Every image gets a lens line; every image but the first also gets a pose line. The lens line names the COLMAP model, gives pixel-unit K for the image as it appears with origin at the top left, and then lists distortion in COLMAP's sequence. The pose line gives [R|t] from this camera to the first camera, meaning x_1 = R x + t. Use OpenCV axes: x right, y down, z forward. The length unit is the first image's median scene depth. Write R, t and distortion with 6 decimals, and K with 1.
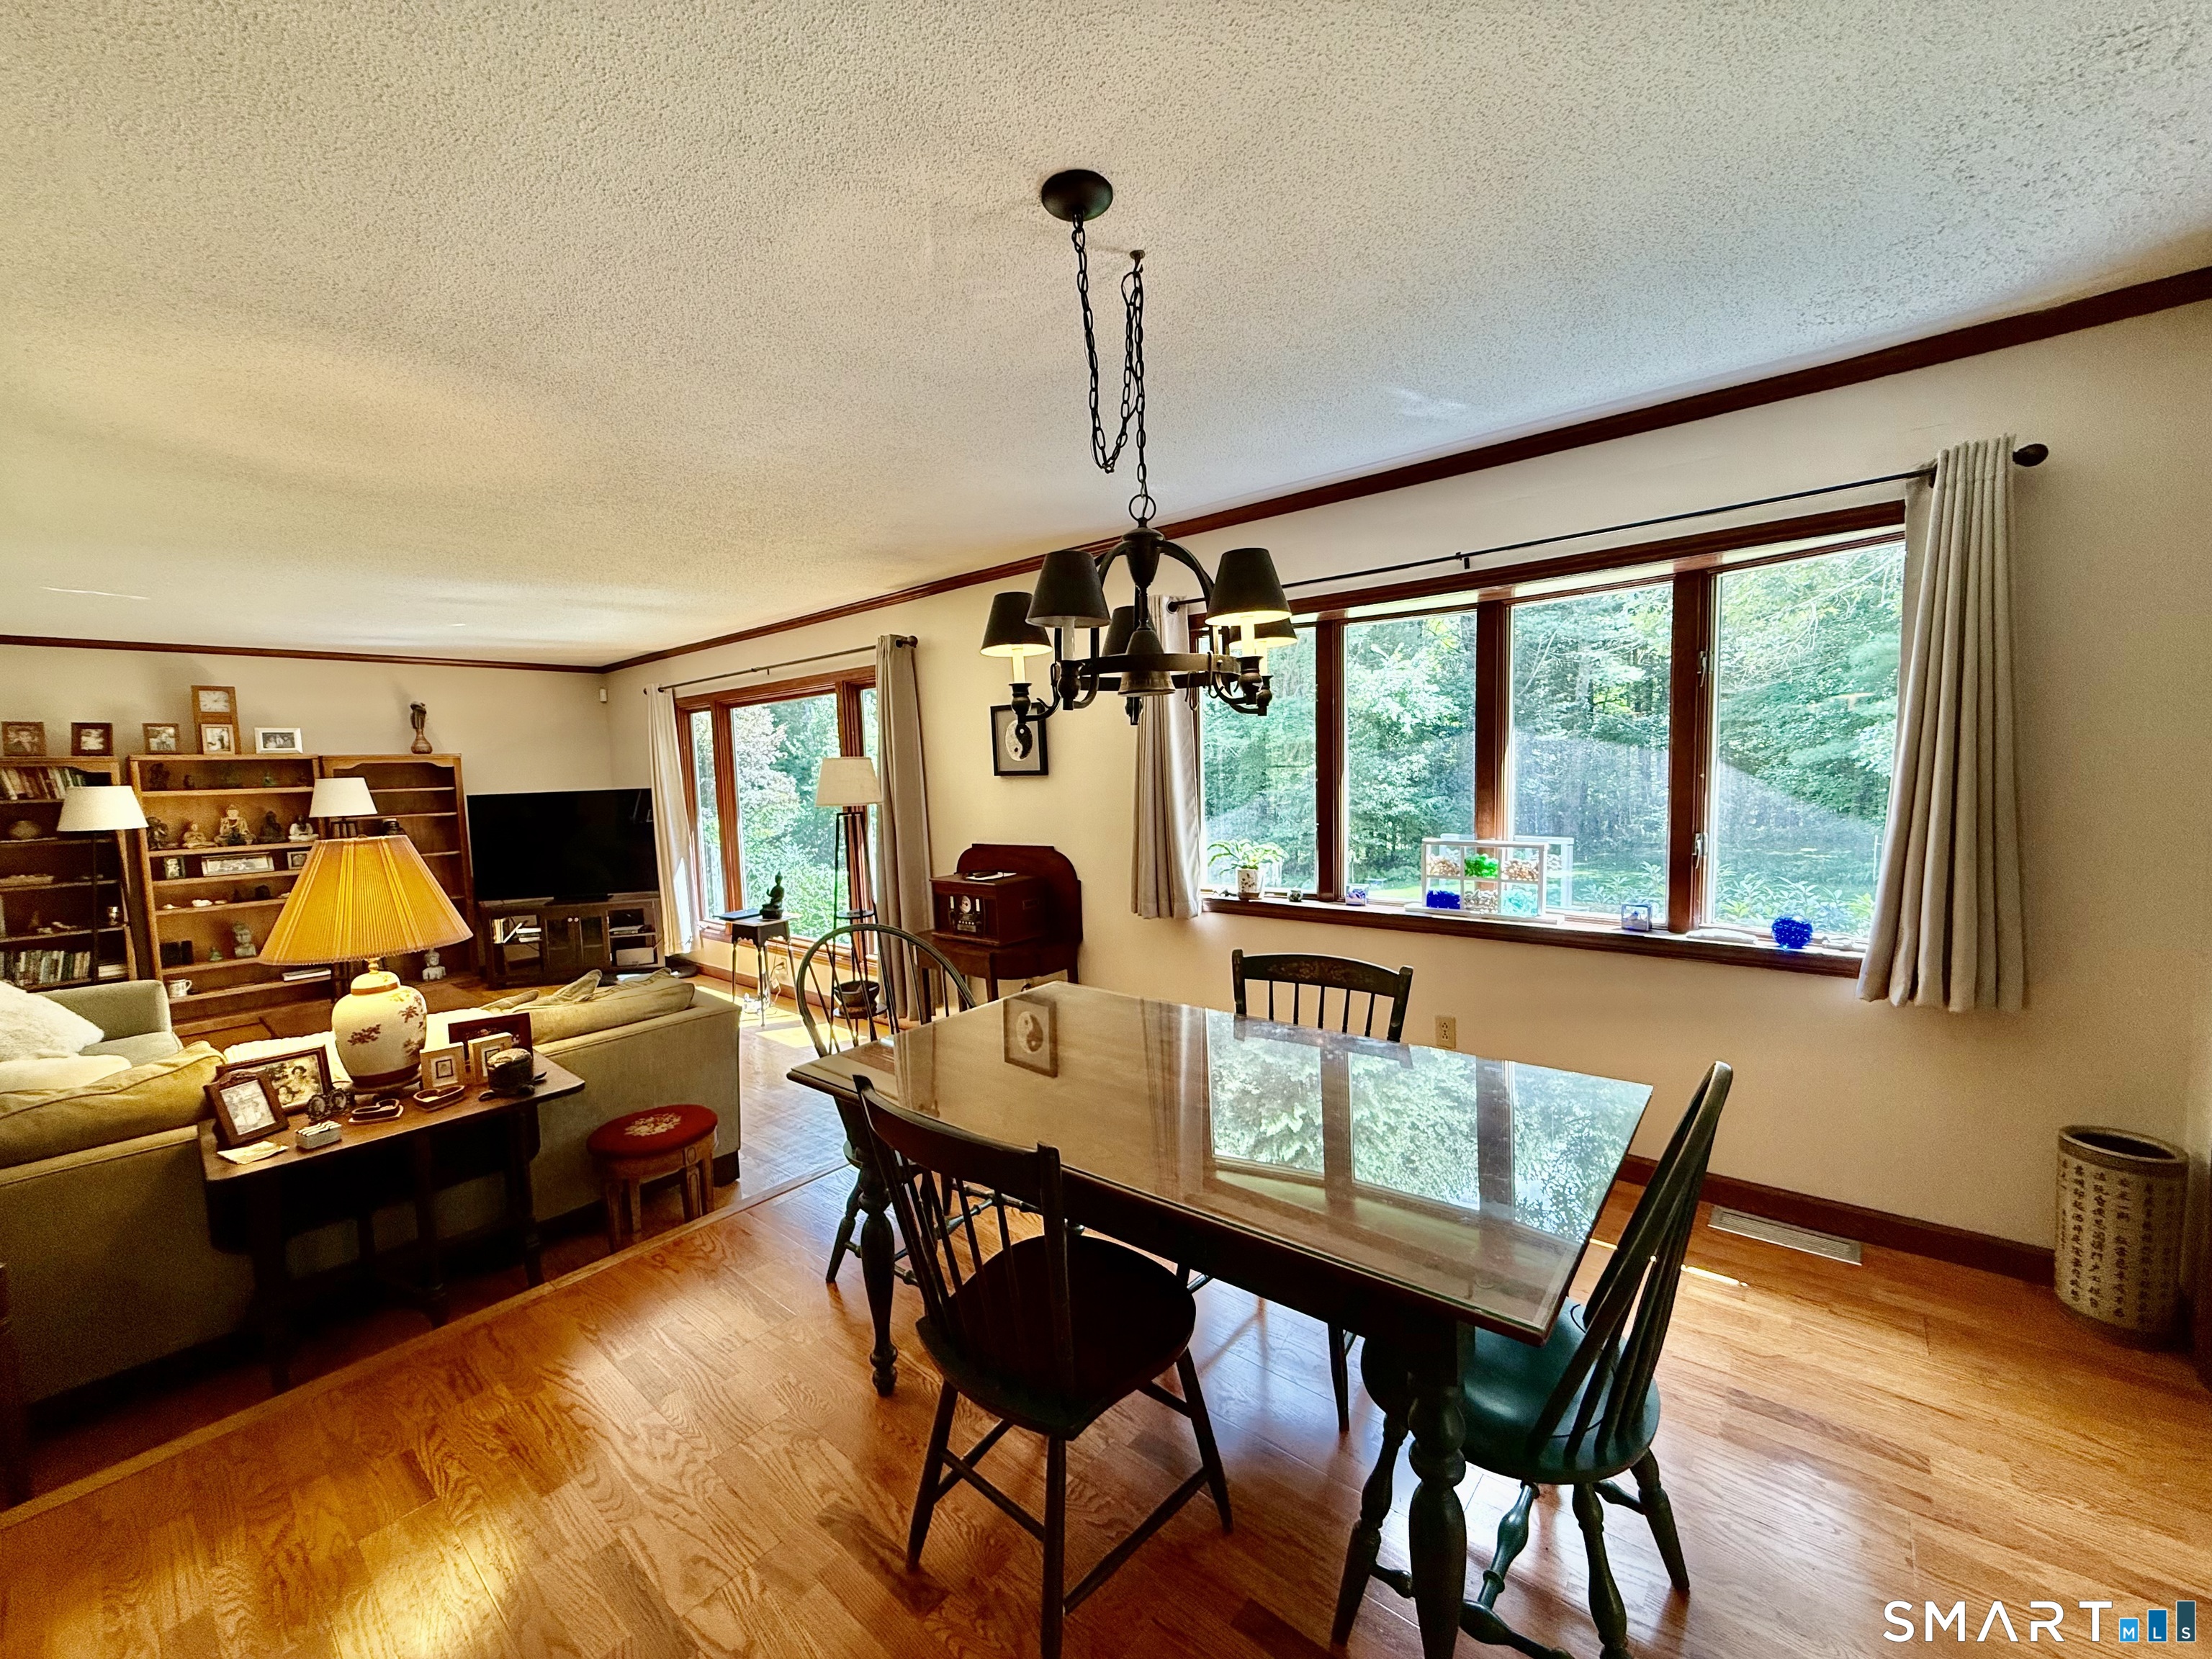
lens RADIAL K [[881.7, 0, 1096.2], [0, 881.7, 829.7], [0, 0, 1]] dist [-0.001140, 0.000610]
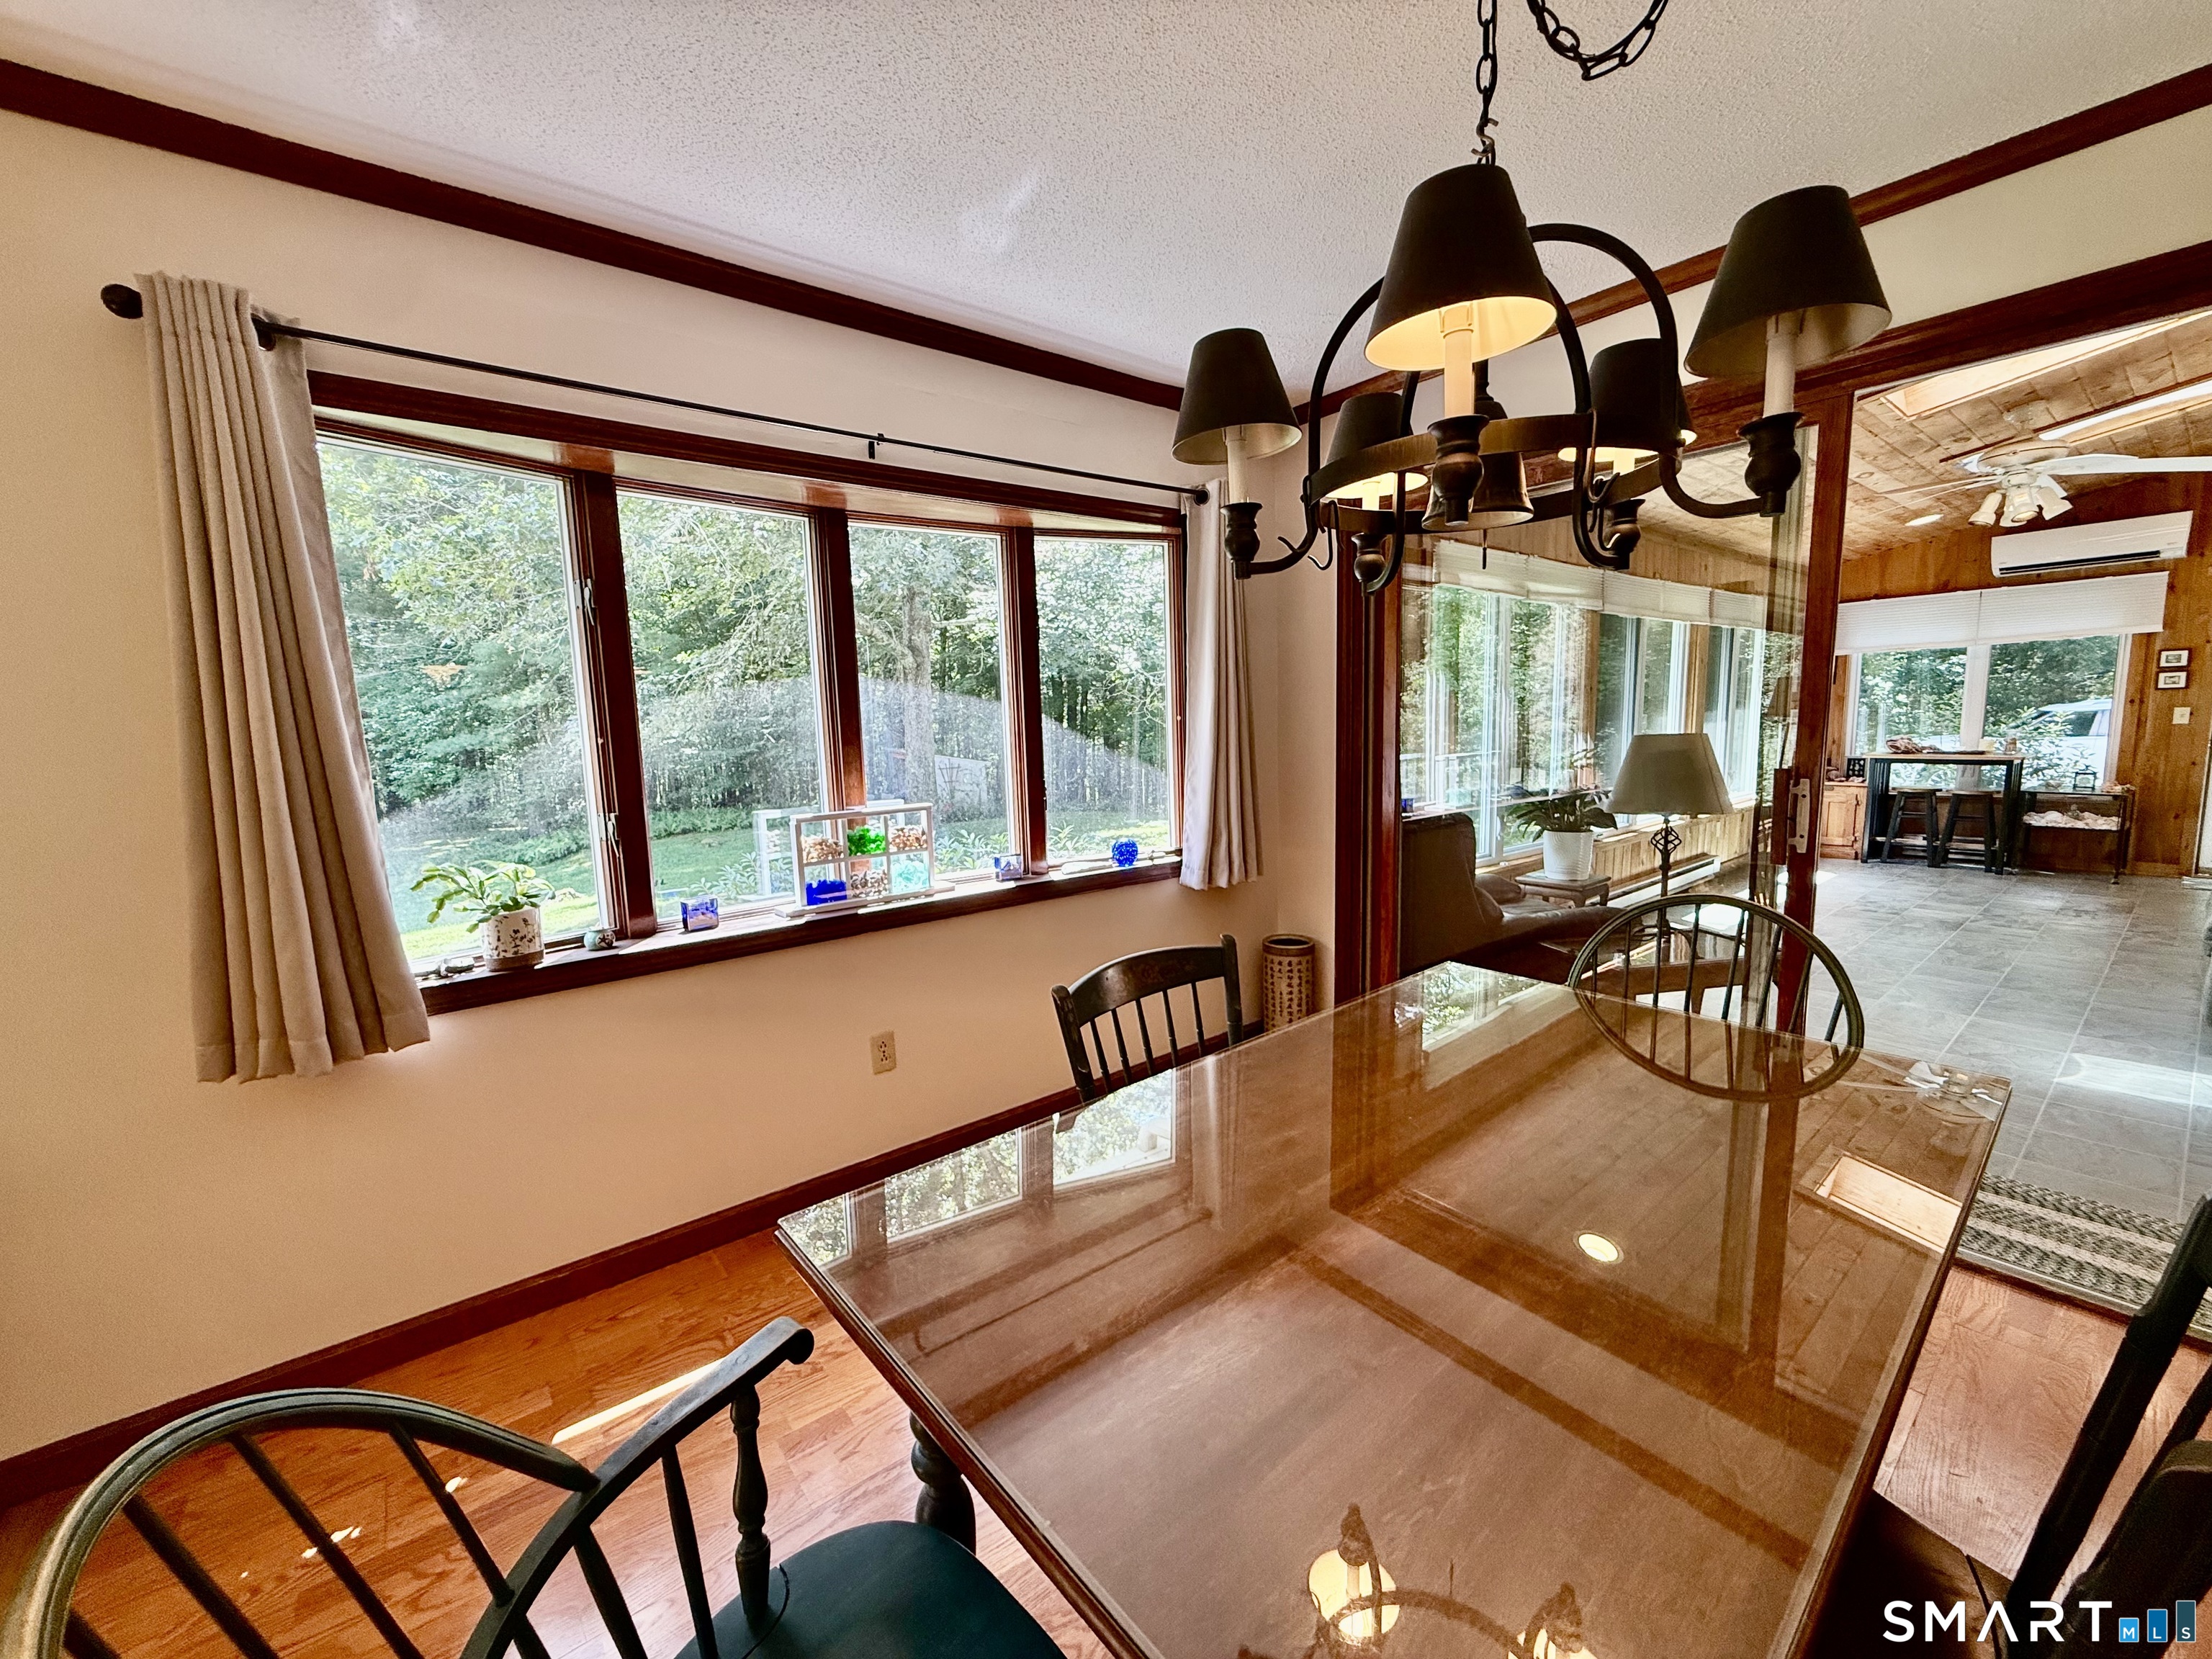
lens RADIAL K [[881.7, 0, 1096.2], [0, 881.7, 829.7], [0, 0, 1]] dist [-0.001140, 0.000610]
pose [[0.188215, -0.101172, 0.976903, -0.325133], [0.097132, 0.991721, 0.083992, -0.016483], [-0.977313, 0.079080, 0.196484, 0.659367]]
